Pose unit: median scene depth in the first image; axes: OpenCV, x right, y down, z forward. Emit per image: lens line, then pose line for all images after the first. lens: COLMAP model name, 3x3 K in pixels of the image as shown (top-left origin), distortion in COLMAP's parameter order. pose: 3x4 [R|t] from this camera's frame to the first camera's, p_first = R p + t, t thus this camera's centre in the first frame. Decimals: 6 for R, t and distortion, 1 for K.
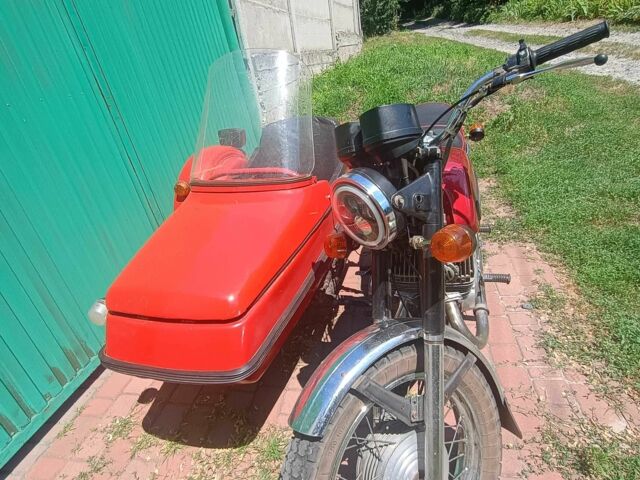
lens RADIAL K [[393.2, 0, 320.2], [0, 393.2, 251.3], [0, 0, 1]] dist [-0.002271, 0.002886]
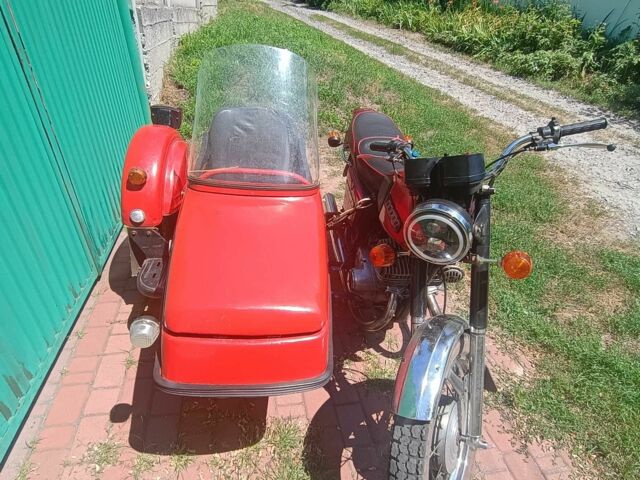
lens RADIAL K [[393.2, 0, 320.2], [0, 393.2, 251.3], [0, 0, 1]] dist [-0.002271, 0.002886]
pose [[0.904075, -0.016018, 0.427074, -0.186477], [-0.017431, 0.997084, 0.074298, -0.033879], [-0.427018, -0.074615, 0.901159, 0.013014]]
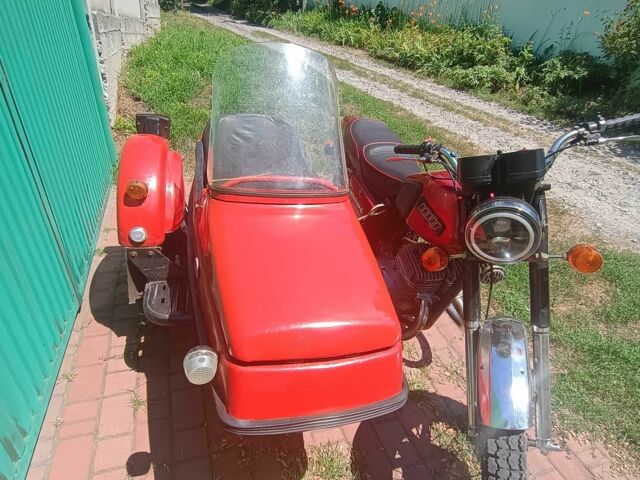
lens RADIAL K [[393.2, 0, 320.2], [0, 393.2, 251.3], [0, 0, 1]] dist [-0.002271, 0.002886]
pose [[0.833925, -0.052871, 0.549339, -0.250769], [0.037613, 0.998531, 0.039005, -0.028741], [-0.550594, -0.011865, 0.834689, 0.079507]]
